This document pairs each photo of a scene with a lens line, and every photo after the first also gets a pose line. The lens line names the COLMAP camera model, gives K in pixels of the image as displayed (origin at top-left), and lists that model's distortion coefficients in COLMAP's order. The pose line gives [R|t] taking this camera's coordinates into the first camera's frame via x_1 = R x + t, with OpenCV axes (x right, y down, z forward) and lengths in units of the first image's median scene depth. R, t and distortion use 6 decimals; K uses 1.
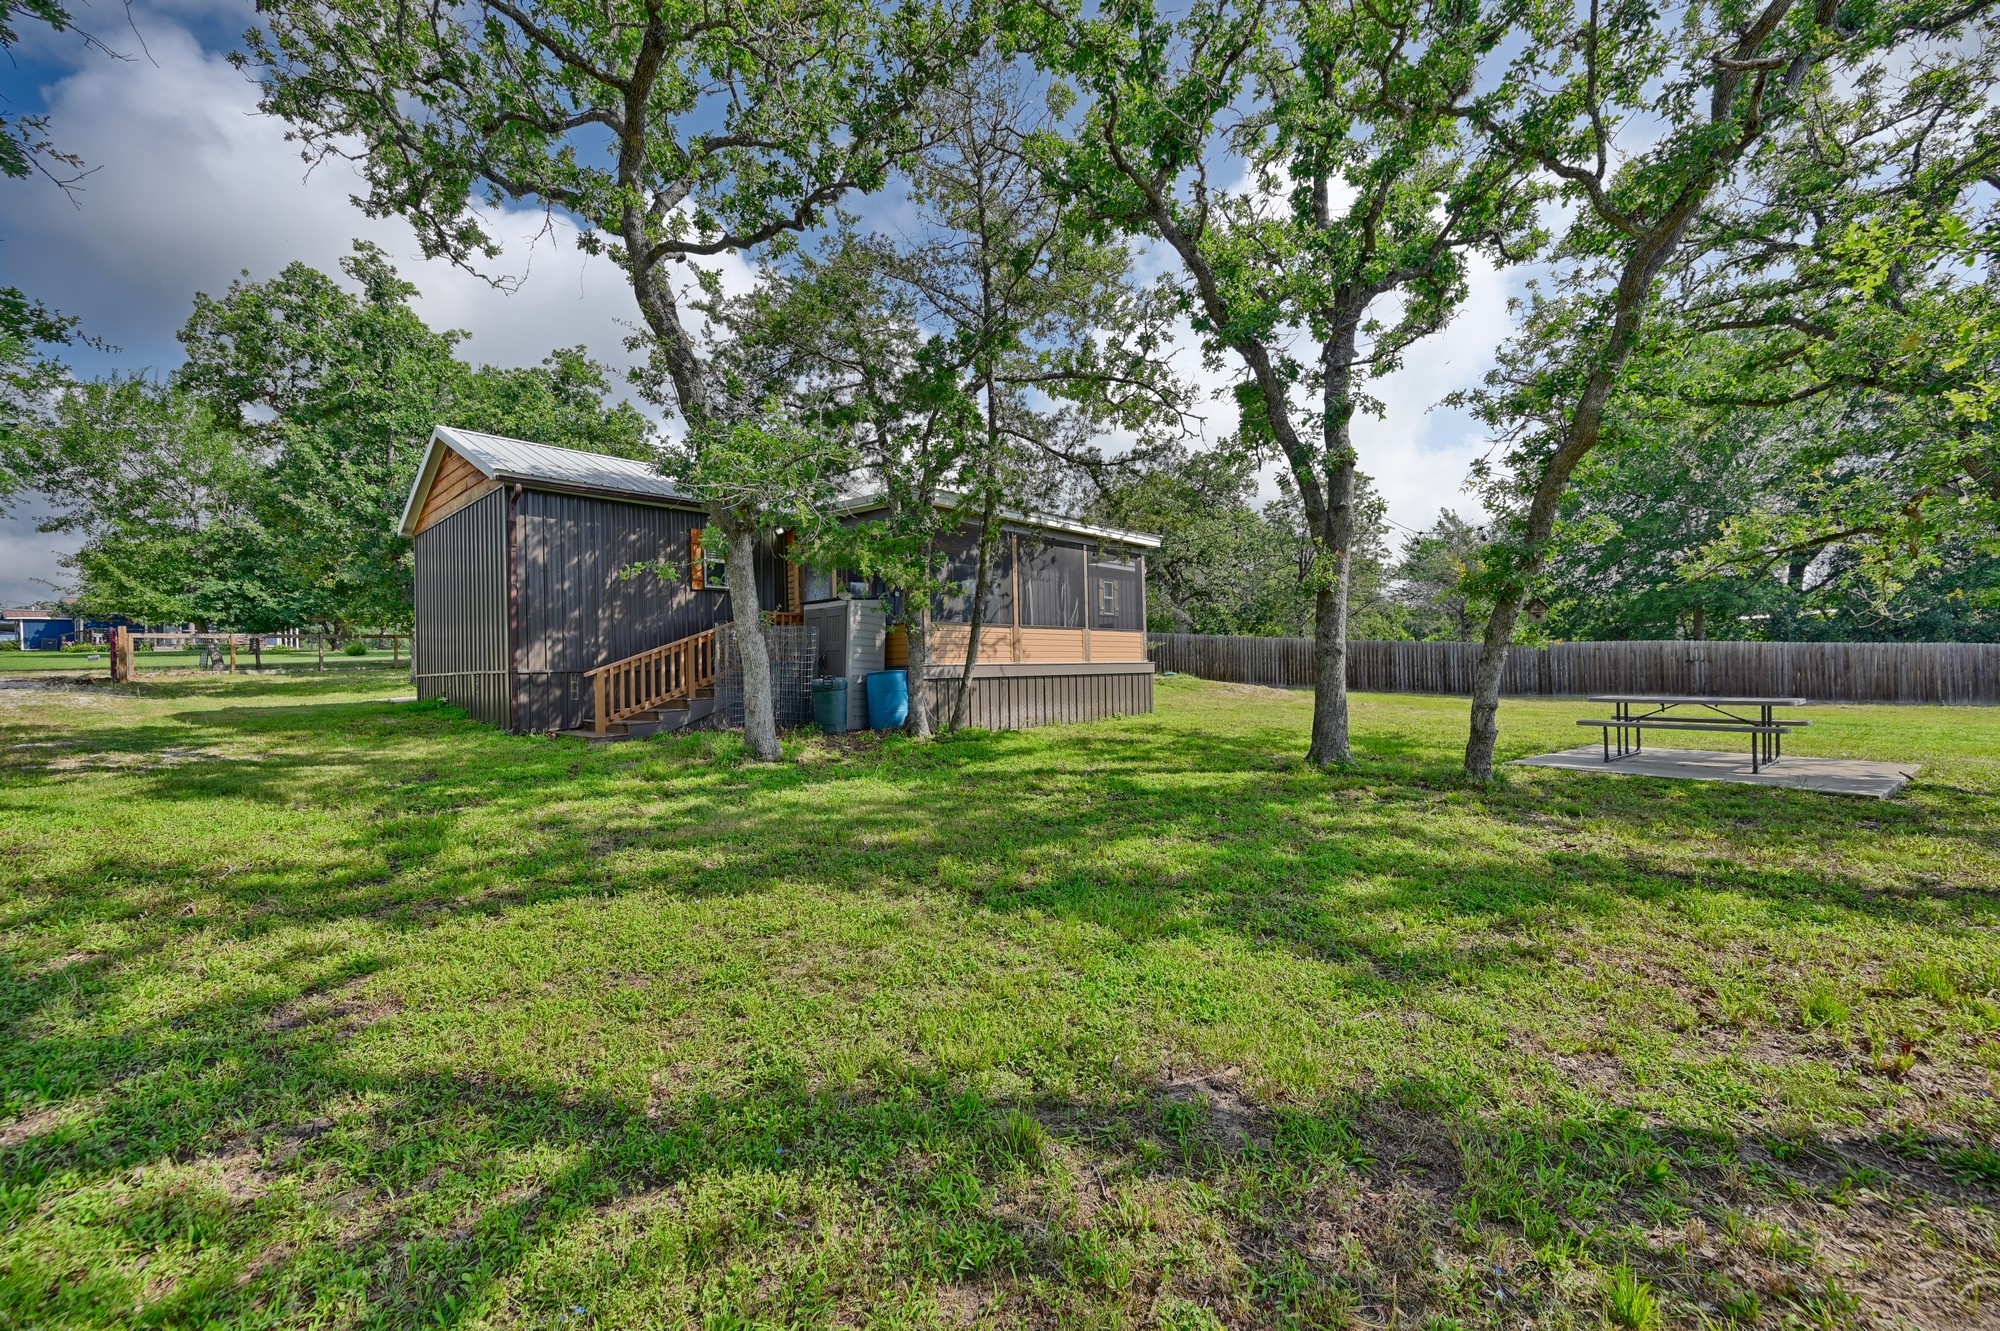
lens RADIAL K [[781.6, 0, 1000.0], [0, 781.6, 665.5], [0, 0, 1]] dist [-0.000981, -0.000456]
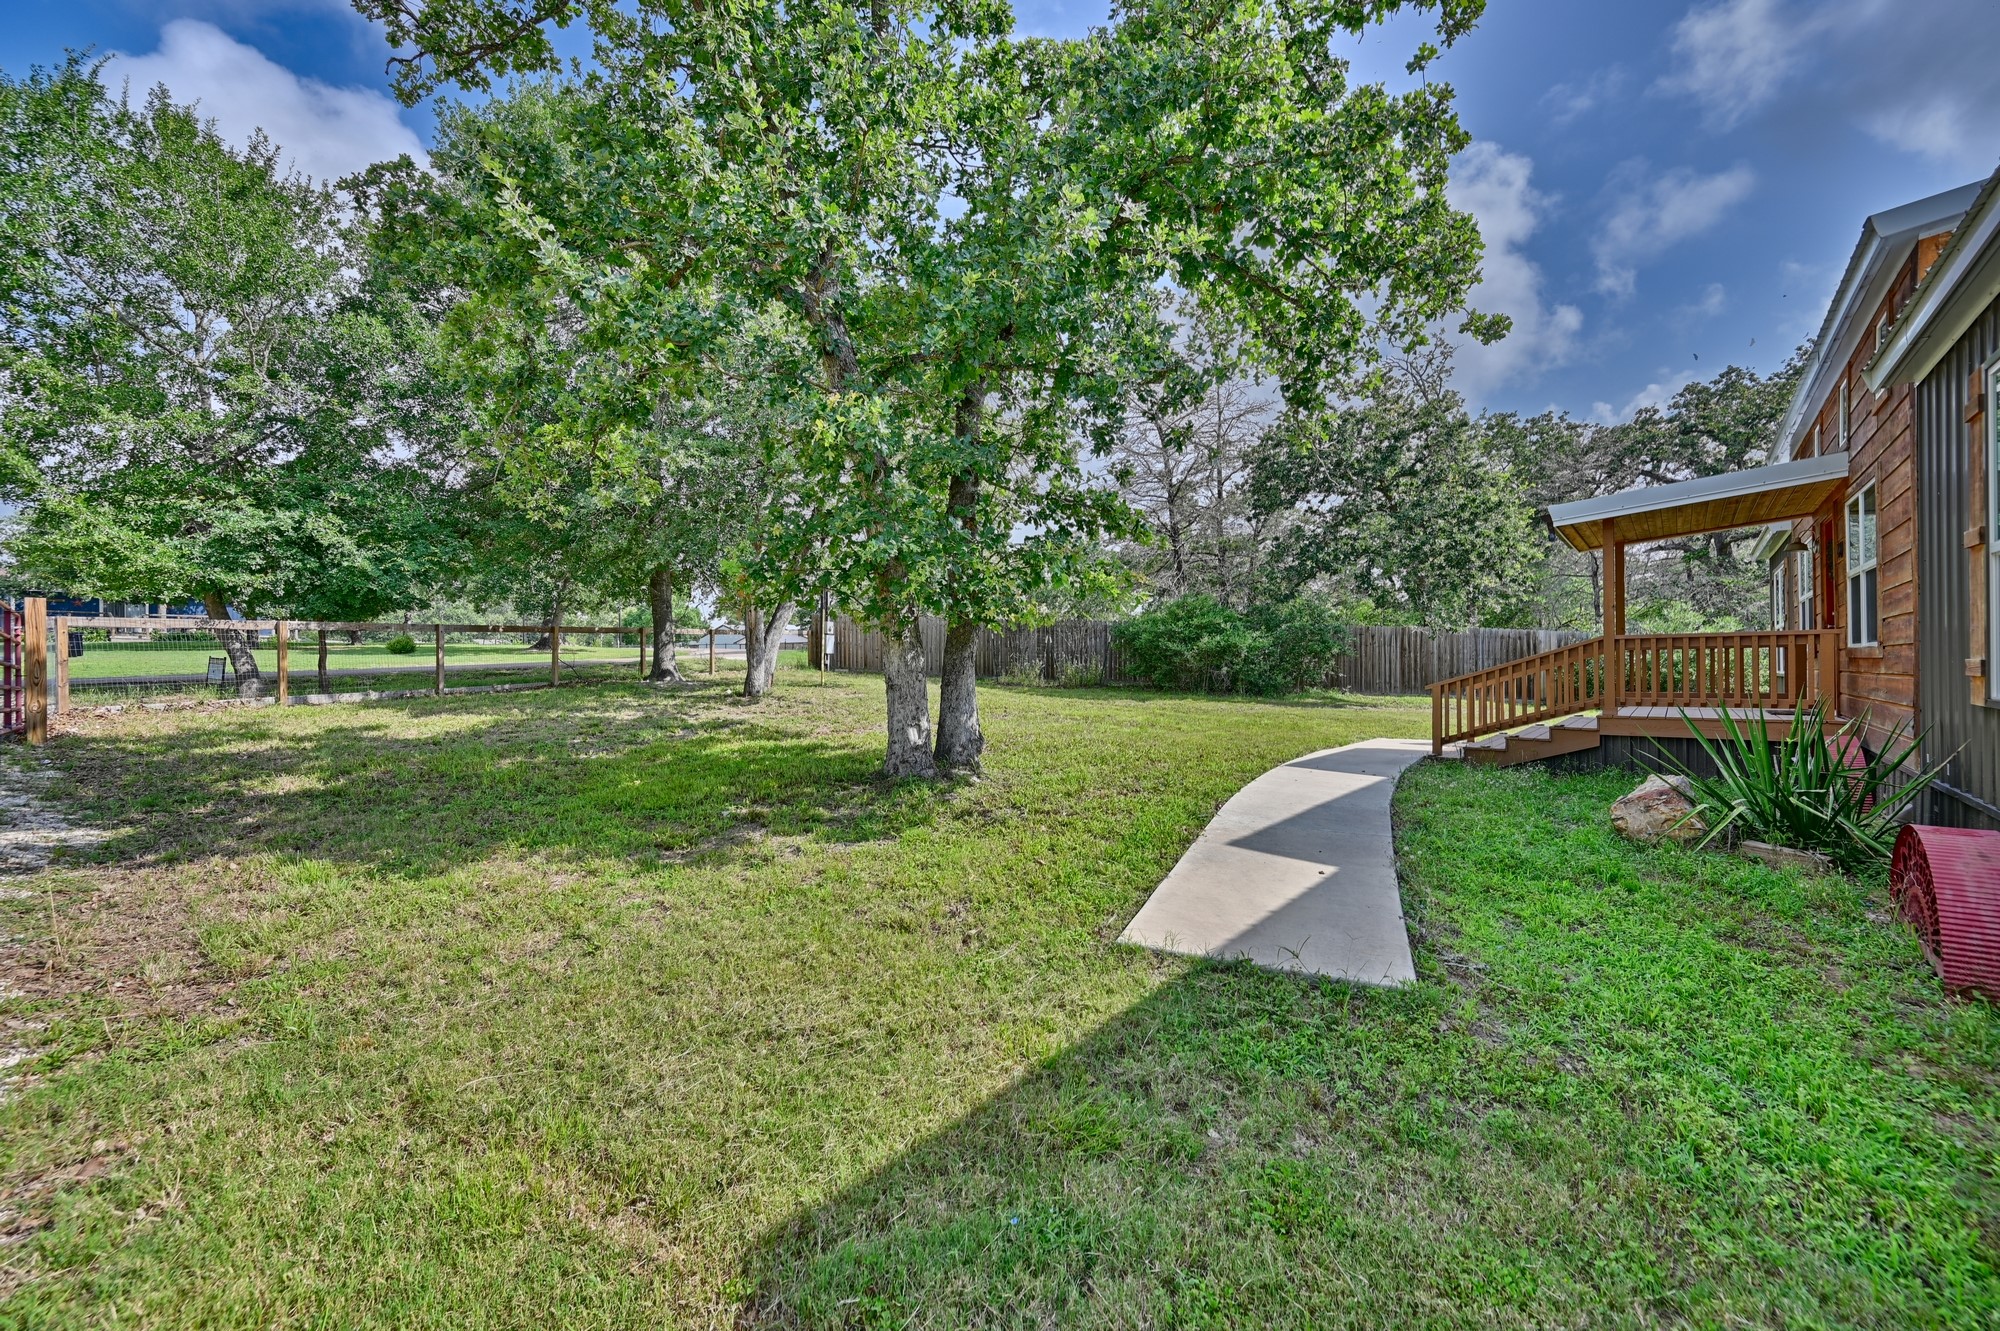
lens RADIAL K [[781.6, 0, 1000.0], [0, 781.6, 665.5], [0, 0, 1]] dist [-0.000981, -0.000456]
pose [[0.999614, 0.011930, 0.025097, -0.555818], [-0.012004, 0.999924, 0.002782, -0.019741], [-0.025062, -0.003082, 0.999681, 0.509964]]
